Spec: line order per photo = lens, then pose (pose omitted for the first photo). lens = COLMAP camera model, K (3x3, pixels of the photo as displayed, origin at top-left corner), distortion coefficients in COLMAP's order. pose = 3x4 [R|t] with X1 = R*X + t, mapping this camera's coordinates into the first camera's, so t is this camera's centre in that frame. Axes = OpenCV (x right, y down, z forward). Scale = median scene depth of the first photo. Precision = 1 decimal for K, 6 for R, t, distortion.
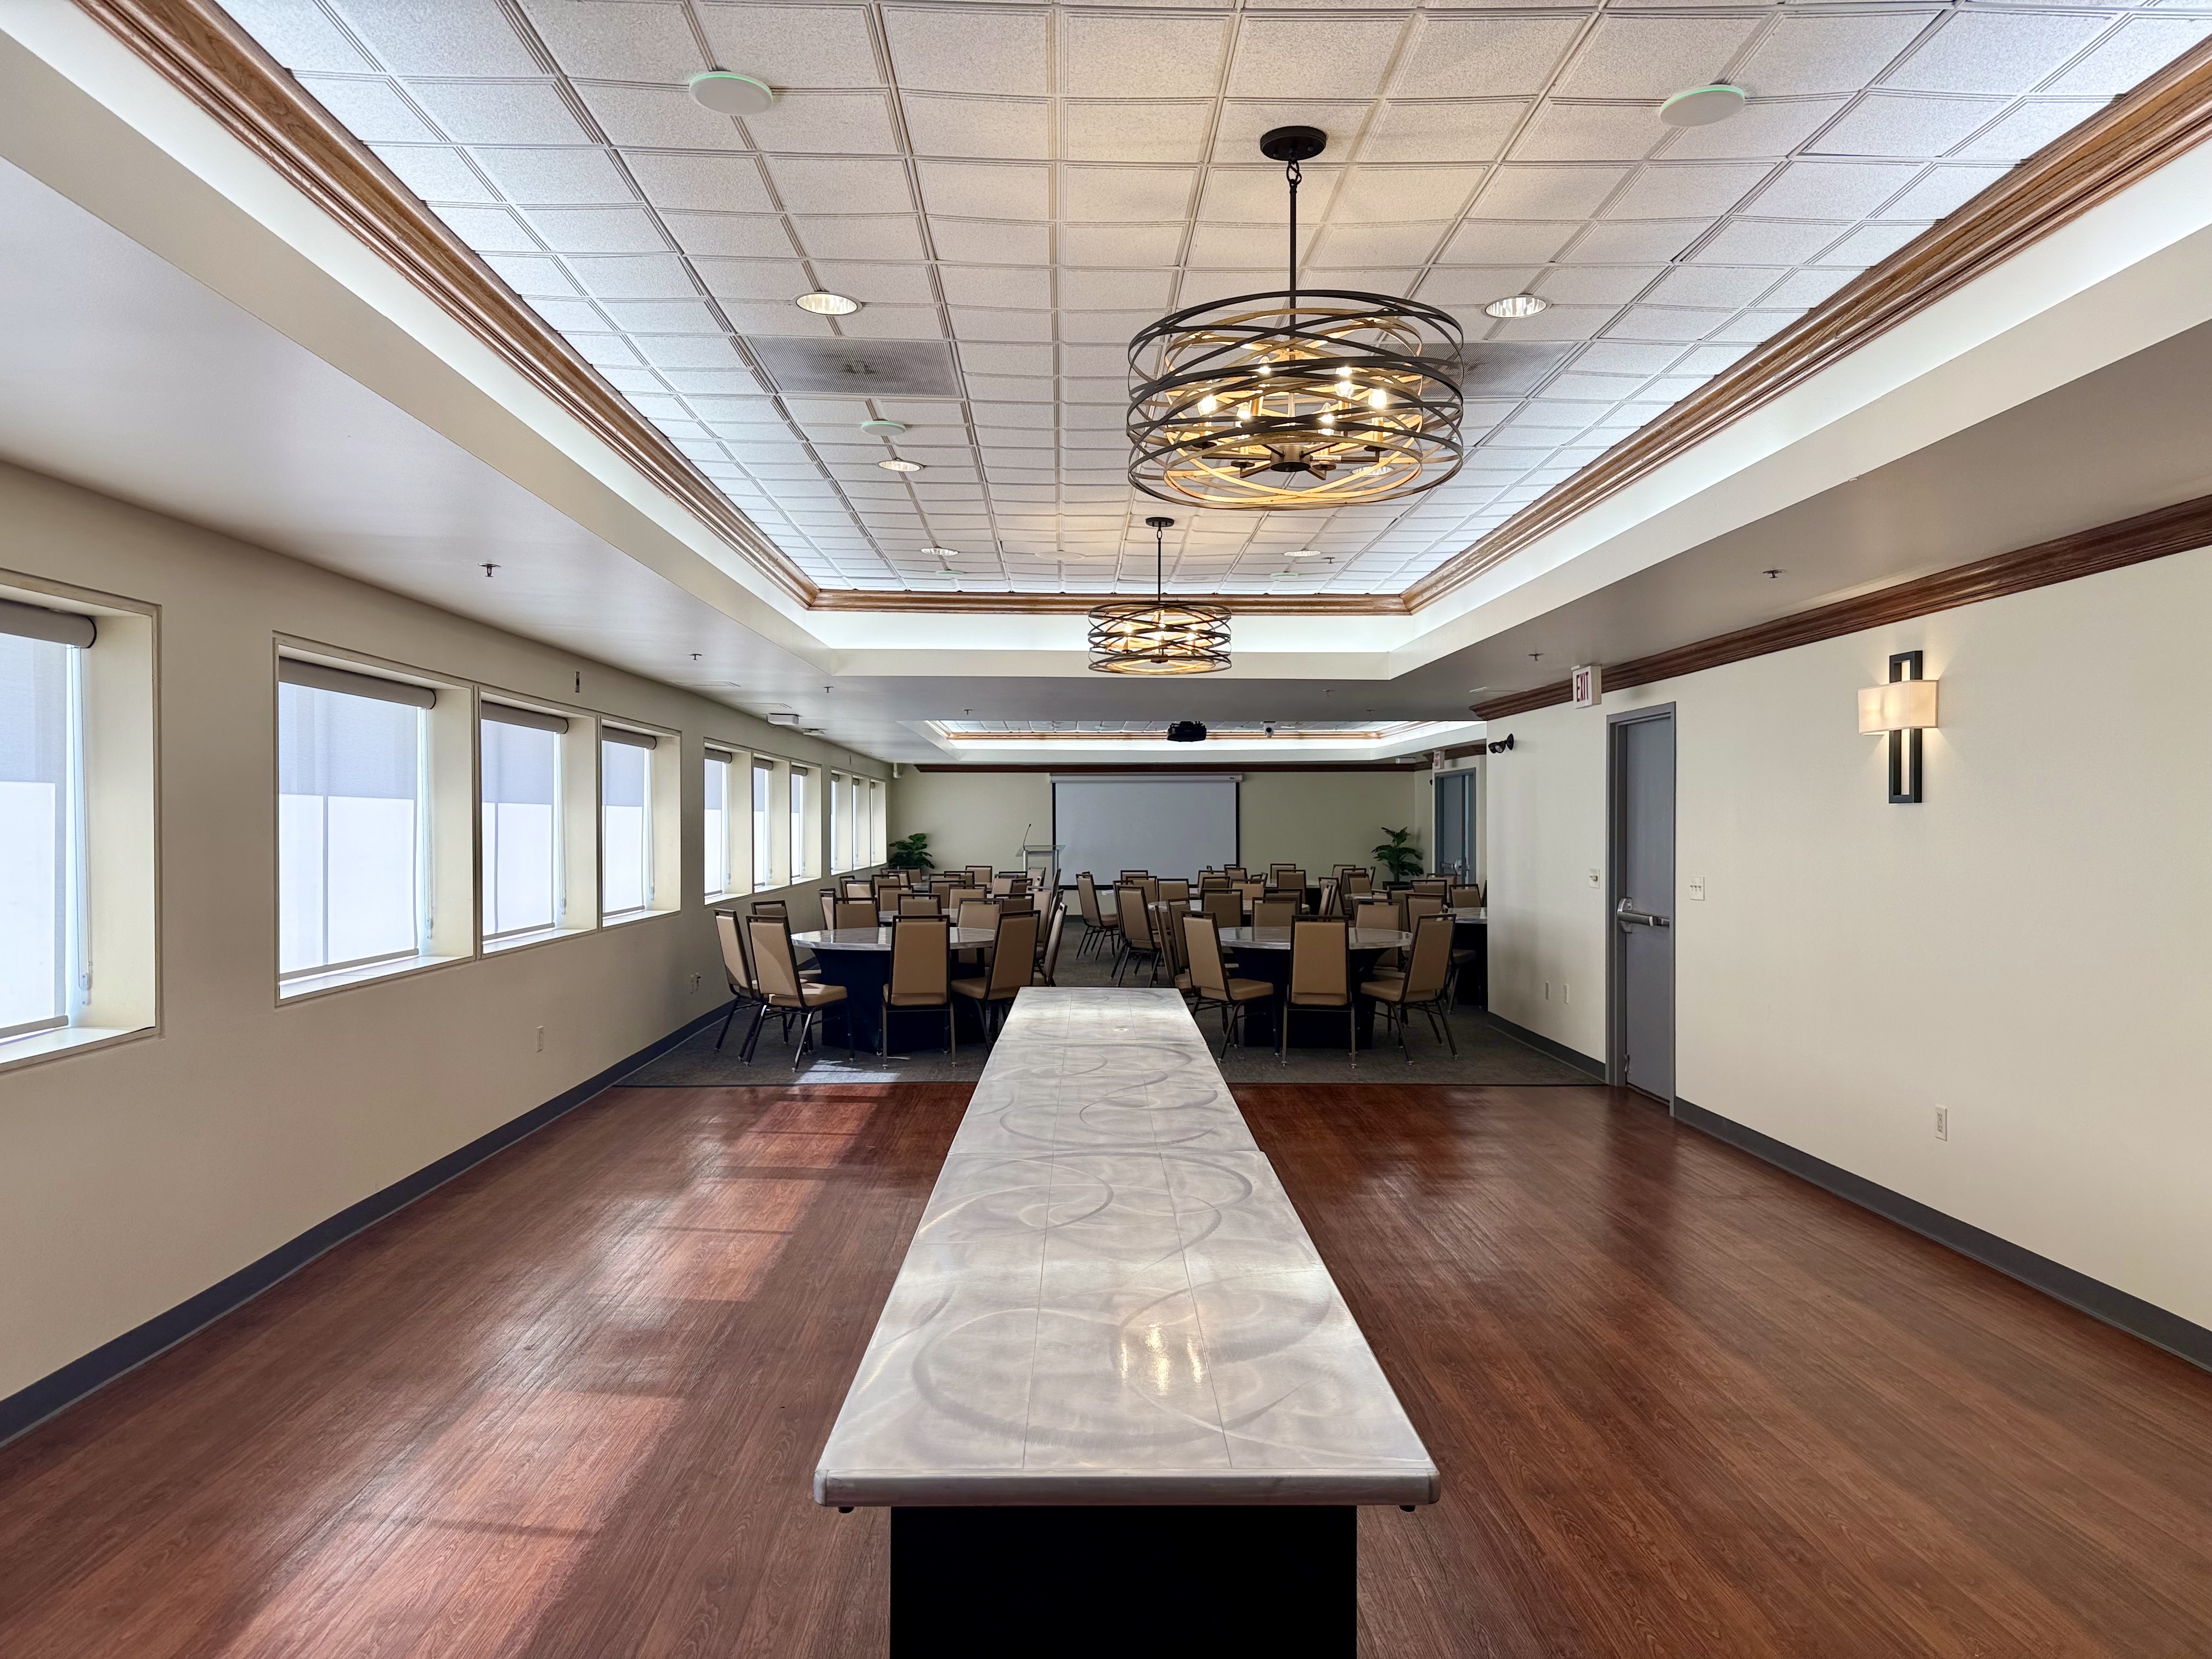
lens RADIAL K [[1545.1, 0, 1109.3], [0, 1545.1, 829.2], [0, 0, 1]] dist [0.040339, -0.001568]
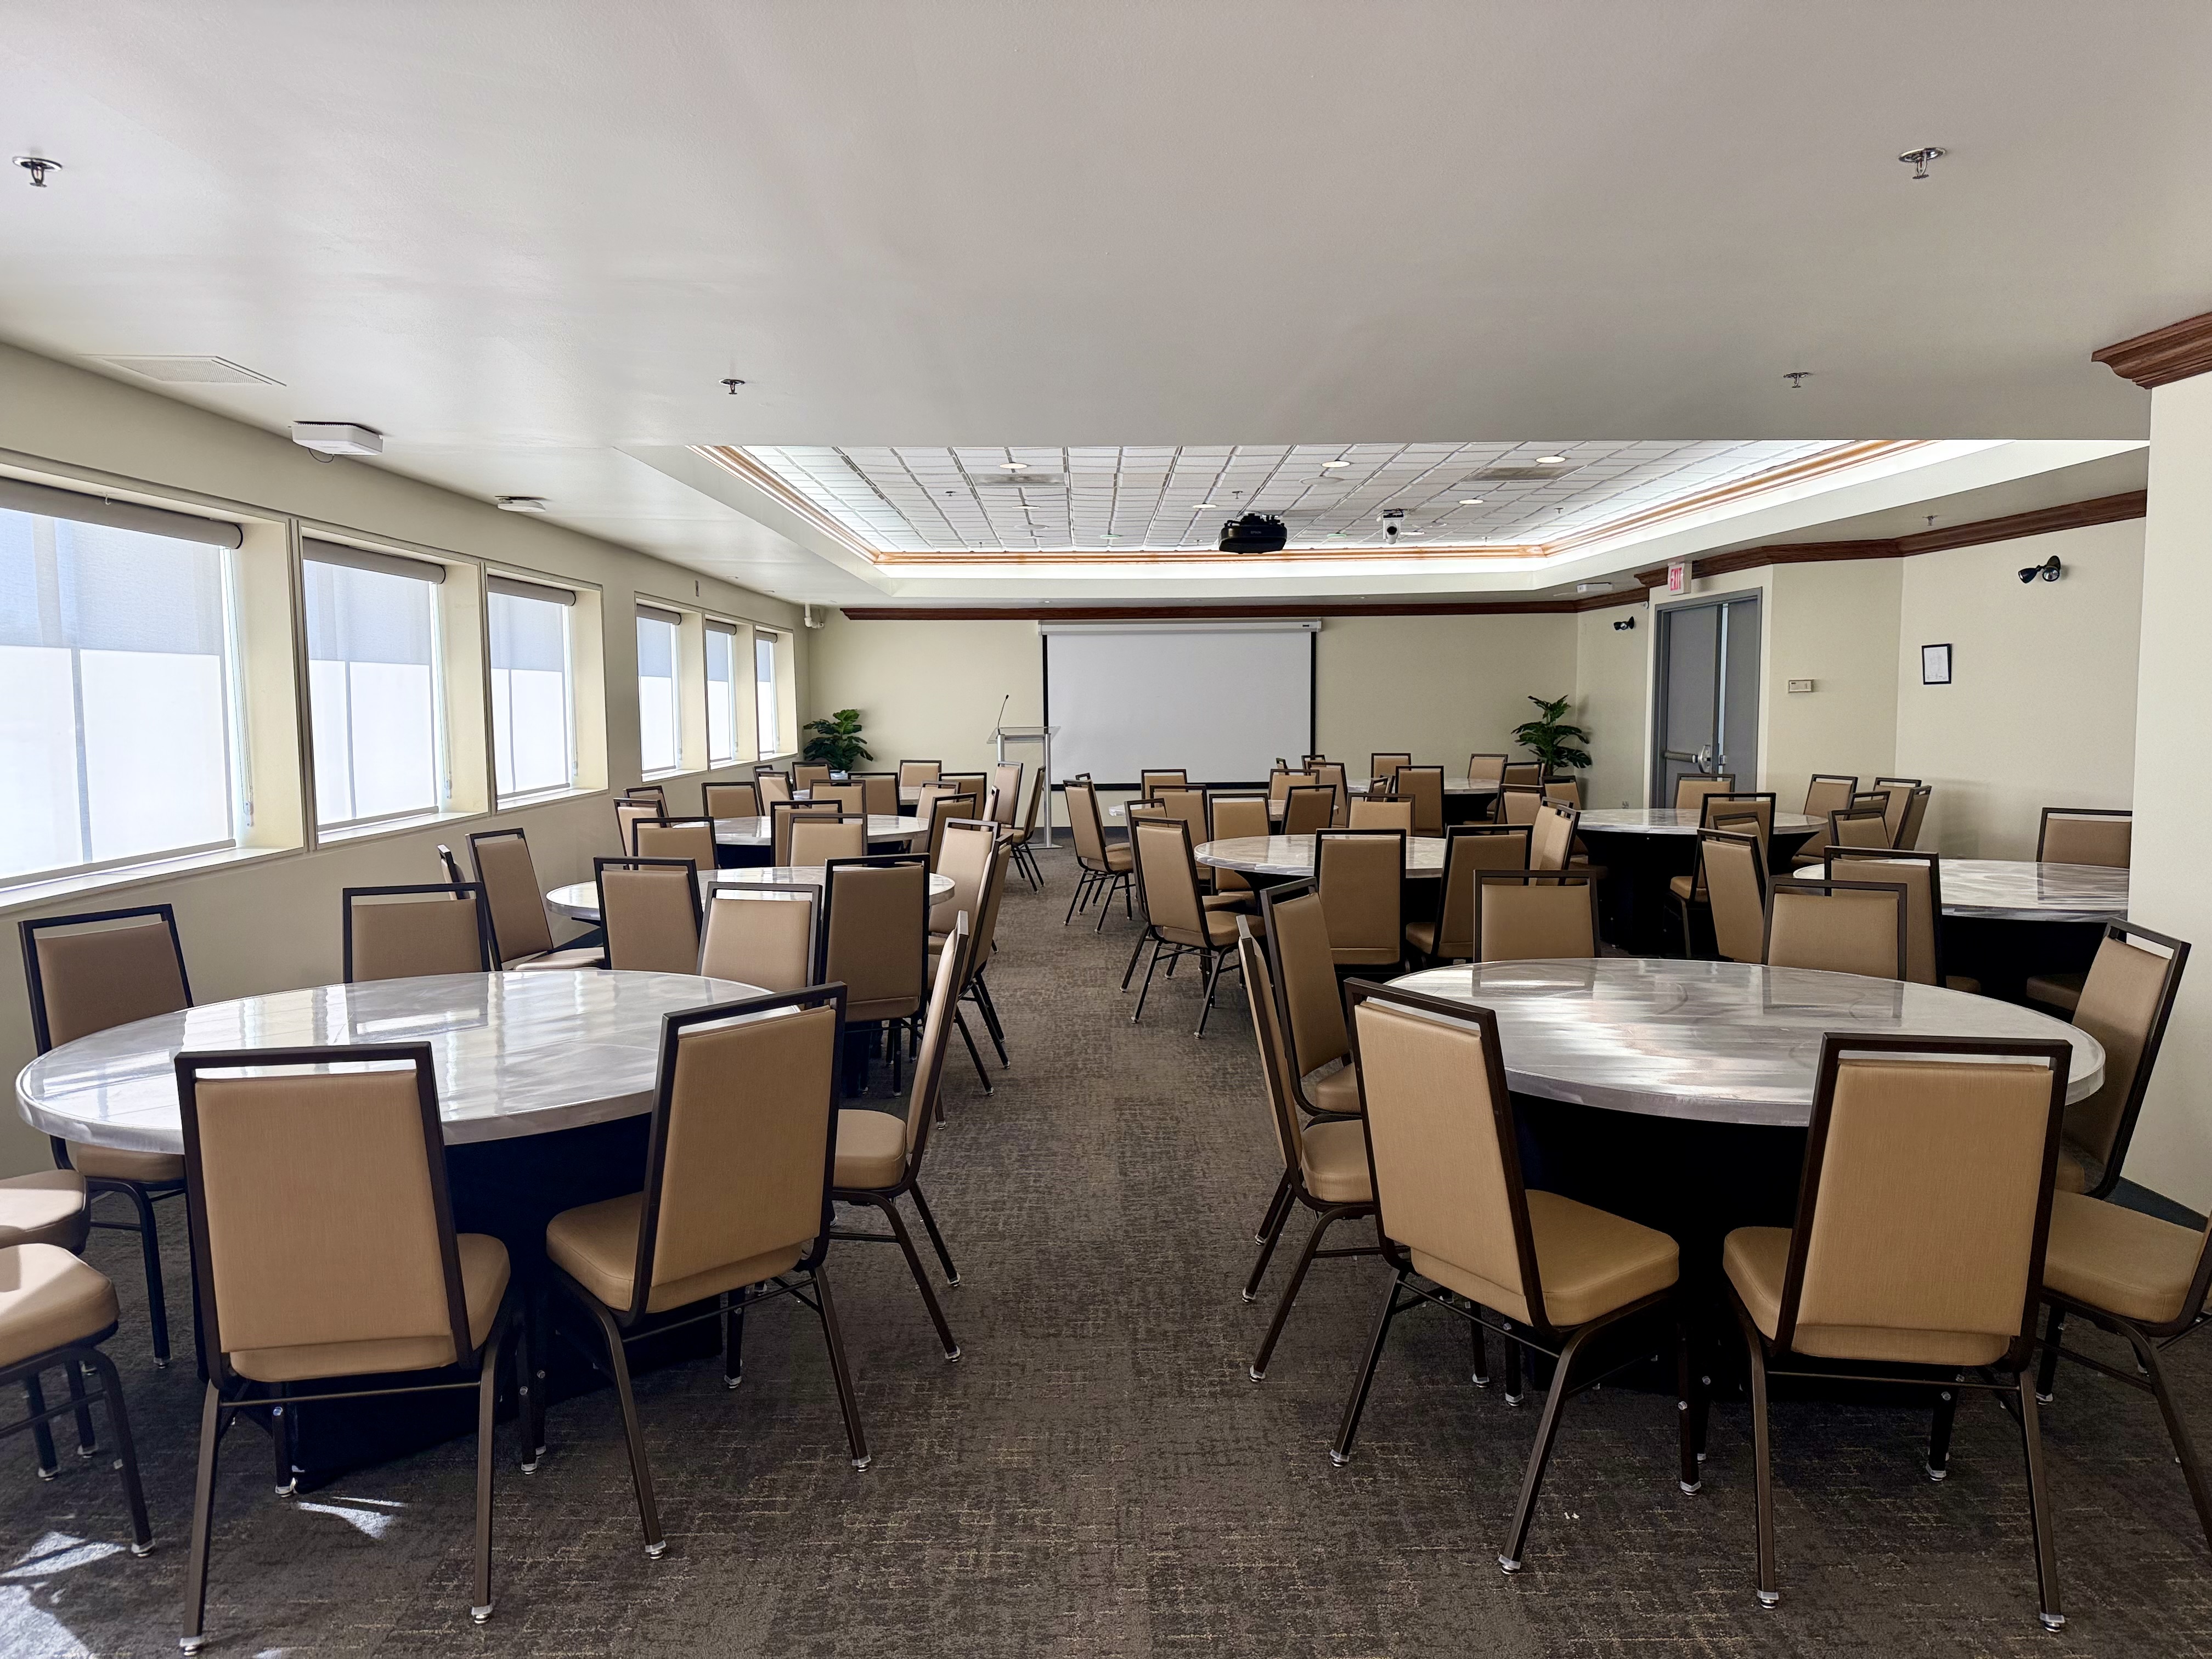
lens RADIAL K [[1545.1, 0, 1105.9], [0, 1545.1, 833.7], [0, 0, 1]] dist [0.040339, -0.001568]
pose [[0.999824, -0.004383, -0.018222, 0.003469], [0.005904, 0.996423, 0.084299, 0.000563], [0.017787, -0.084392, 0.996274, 0.315537]]
